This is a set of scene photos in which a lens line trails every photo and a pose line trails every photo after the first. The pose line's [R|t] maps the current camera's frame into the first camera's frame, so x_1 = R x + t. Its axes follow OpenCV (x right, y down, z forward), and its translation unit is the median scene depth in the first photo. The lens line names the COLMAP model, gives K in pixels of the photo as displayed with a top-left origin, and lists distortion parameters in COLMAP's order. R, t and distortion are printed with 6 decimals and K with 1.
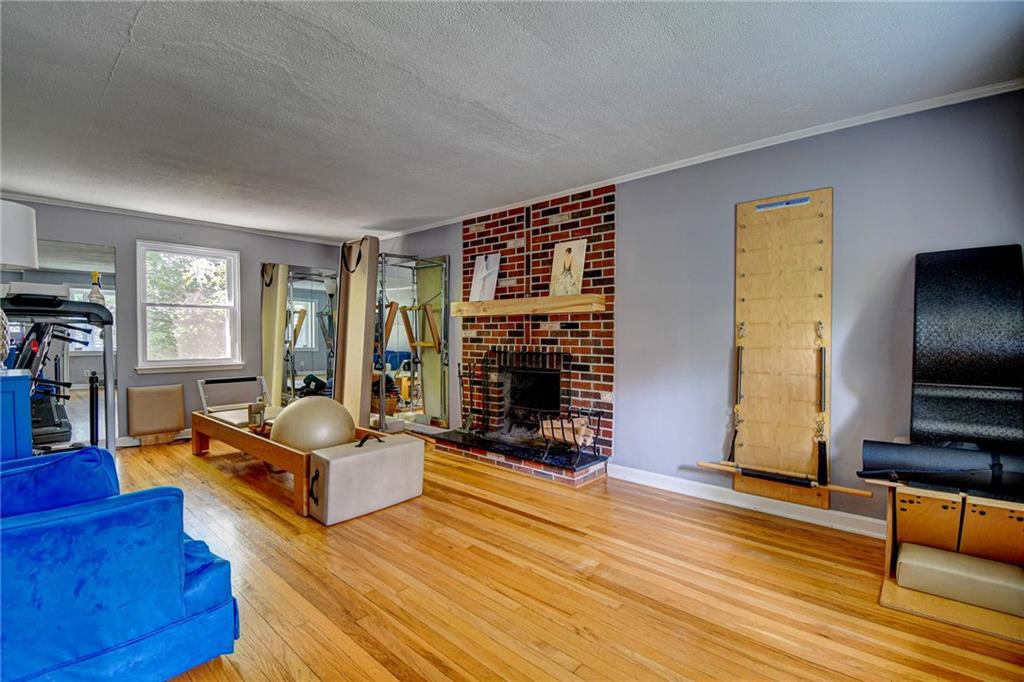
lens RADIAL K [[450.3, 0, 512.3], [0, 450.3, 344.9], [0, 0, 1]] dist [0.018230, -0.023027]
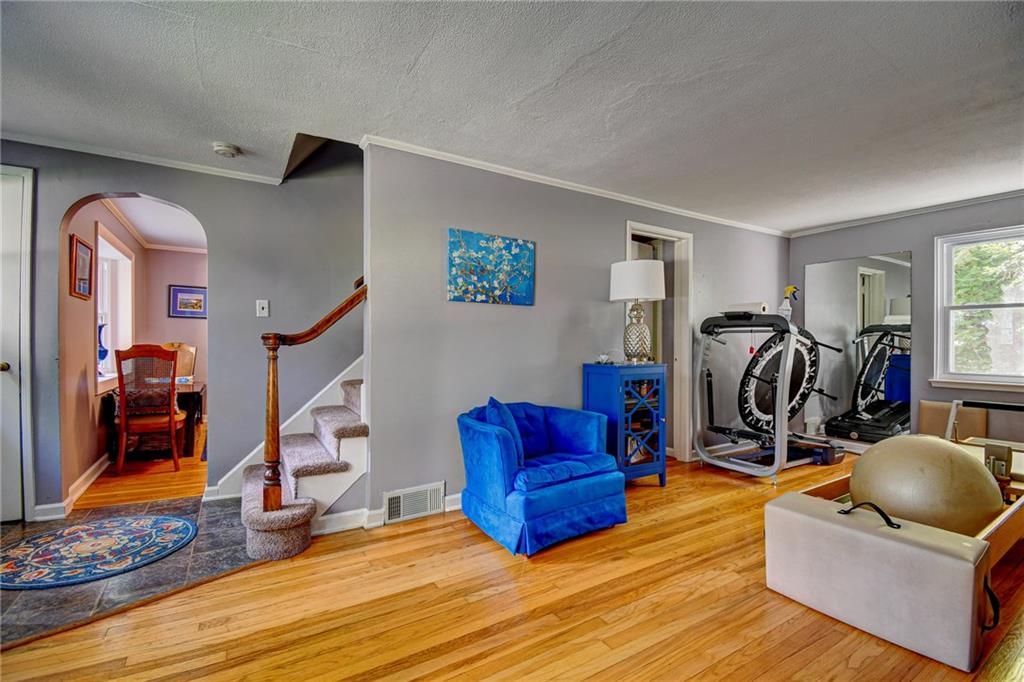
lens RADIAL K [[450.3, 0, 512.3], [0, 450.3, 344.9], [0, 0, 1]] dist [0.018230, -0.023027]
pose [[-0.278490, -0.000543, -0.960439, 0.438622], [-0.022127, 0.999738, 0.005851, -0.008271], [0.960184, 0.022881, -0.278429, 0.759871]]
